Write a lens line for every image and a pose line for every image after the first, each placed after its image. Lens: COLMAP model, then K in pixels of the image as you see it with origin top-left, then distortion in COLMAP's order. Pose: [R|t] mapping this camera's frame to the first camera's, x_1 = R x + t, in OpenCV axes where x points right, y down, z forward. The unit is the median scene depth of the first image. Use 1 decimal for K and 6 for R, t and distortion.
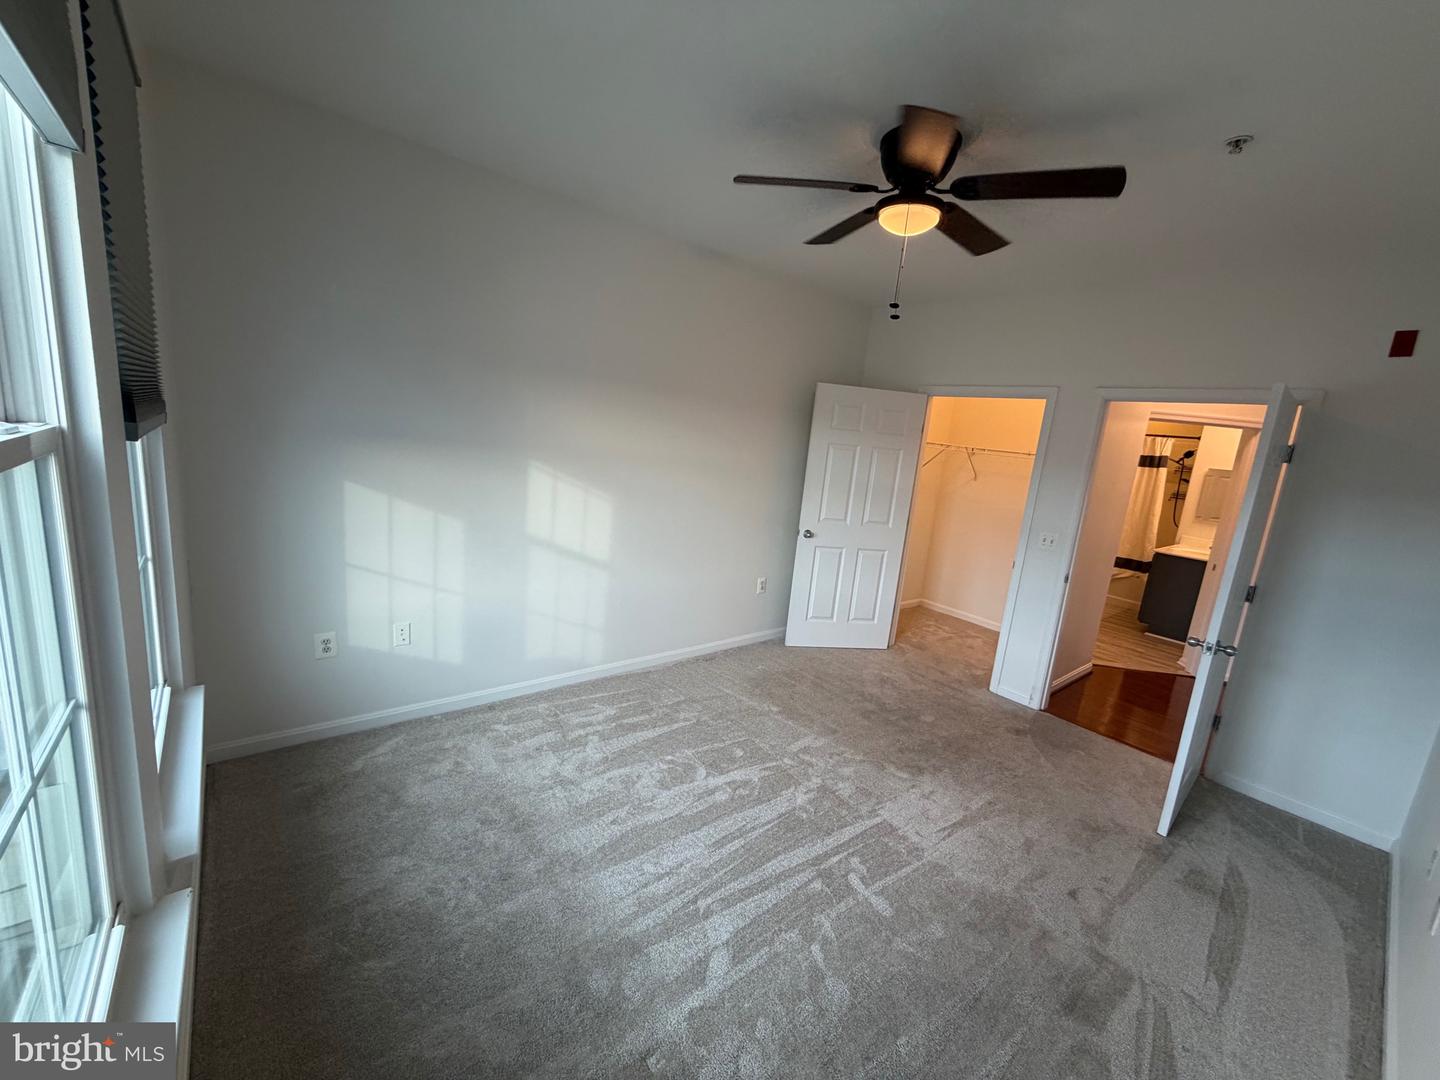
lens RADIAL K [[576.2, 0, 720.0], [0, 576.2, 540.0], [0, 0, 1]] dist [-0.002352, 0.000451]
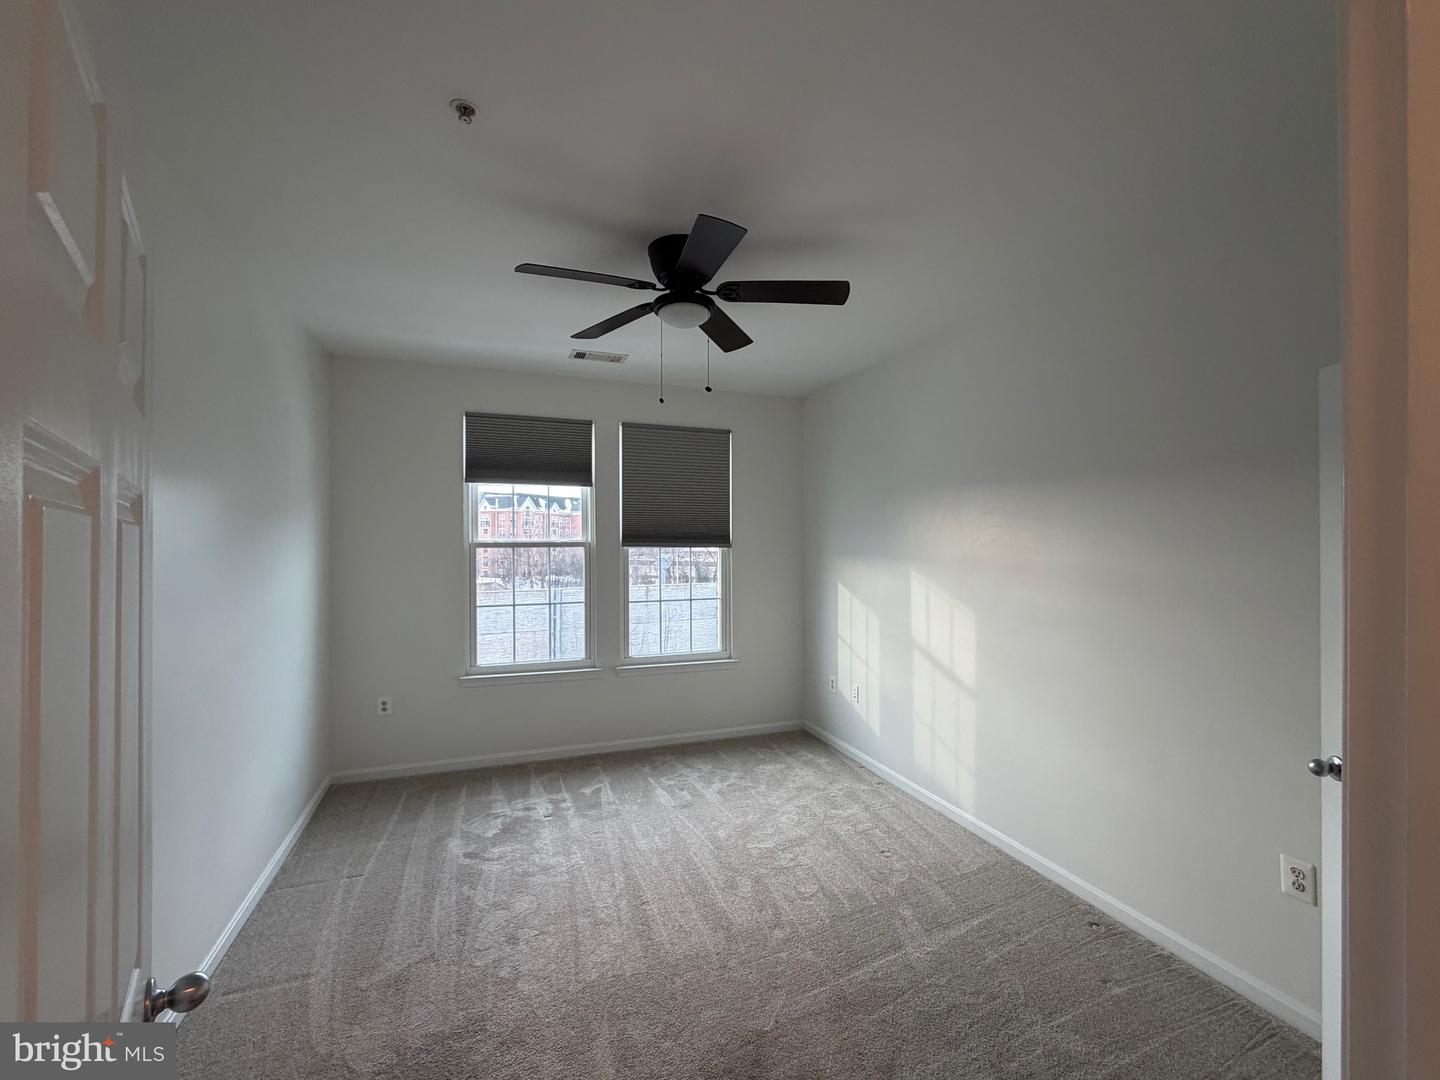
lens RADIAL K [[616.7, 0, 725.1], [0, 616.7, 540.3], [0, 0, 1]] dist [-0.000444, -0.000001]
pose [[-0.333737, -0.098426, -0.937514, 0.989711], [-0.208757, 0.977558, -0.028316, -0.091020], [0.919260, 0.186262, -0.346795, 1.137879]]
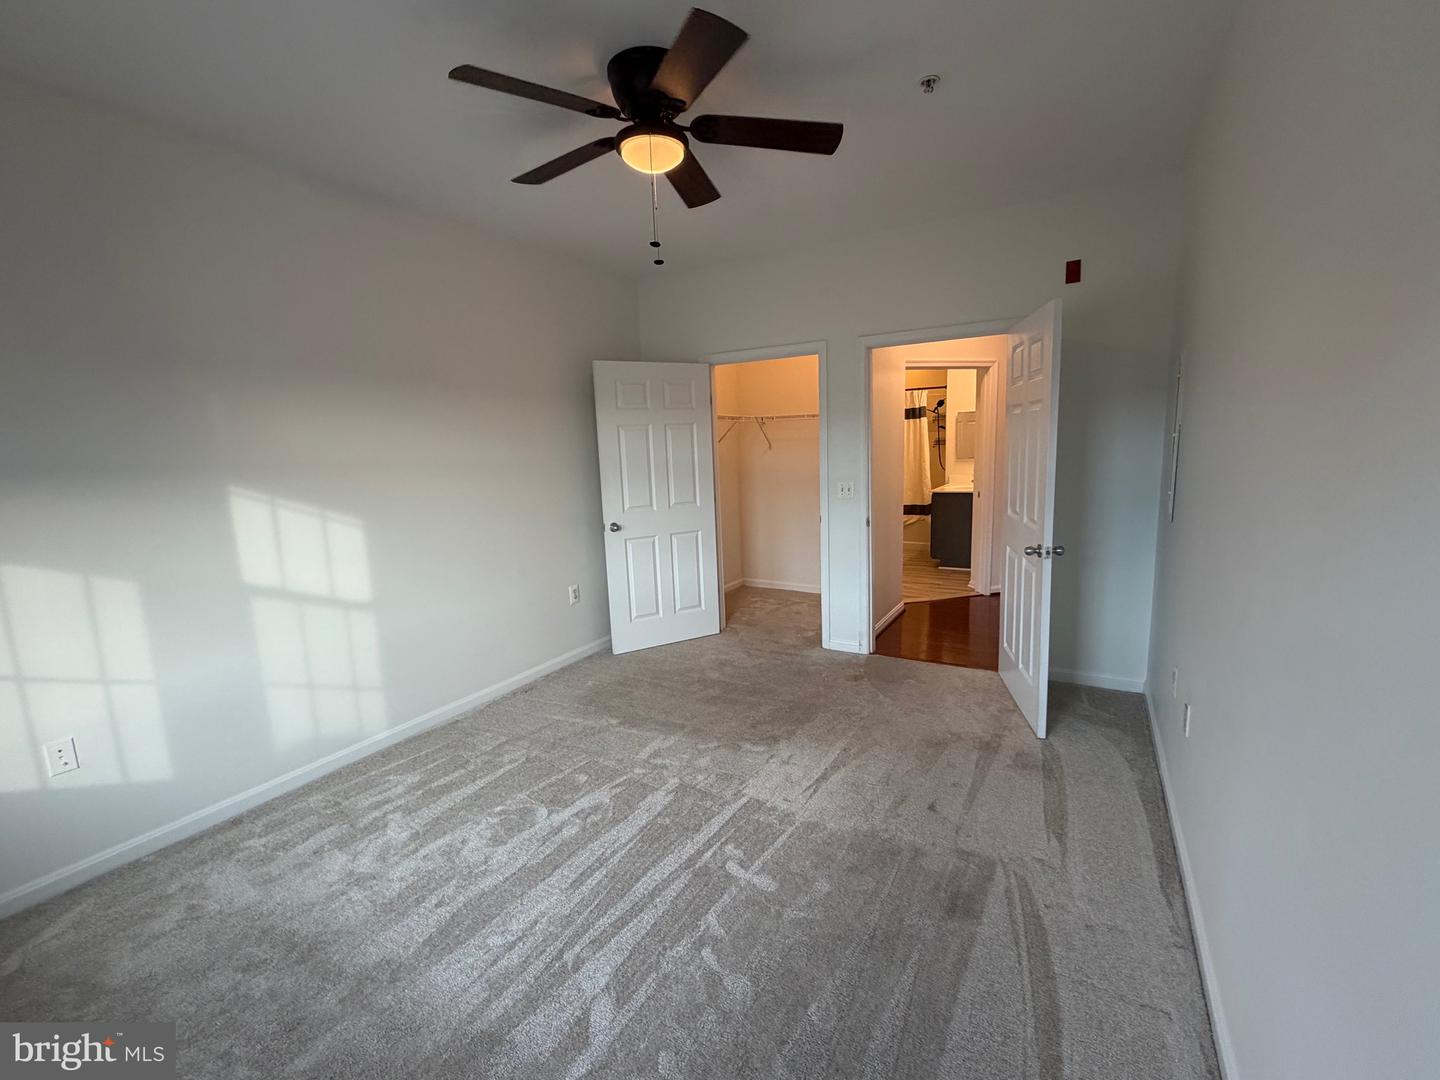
lens RADIAL K [[616.7, 0, 725.1], [0, 616.7, 540.3], [0, 0, 1]] dist [-0.000444, -0.000001]
pose [[0.930912, -0.181681, 0.316853, 0.004019], [0.189510, 0.981859, 0.006214, 0.054291], [-0.312233, 0.054262, 0.948454, 0.033245]]
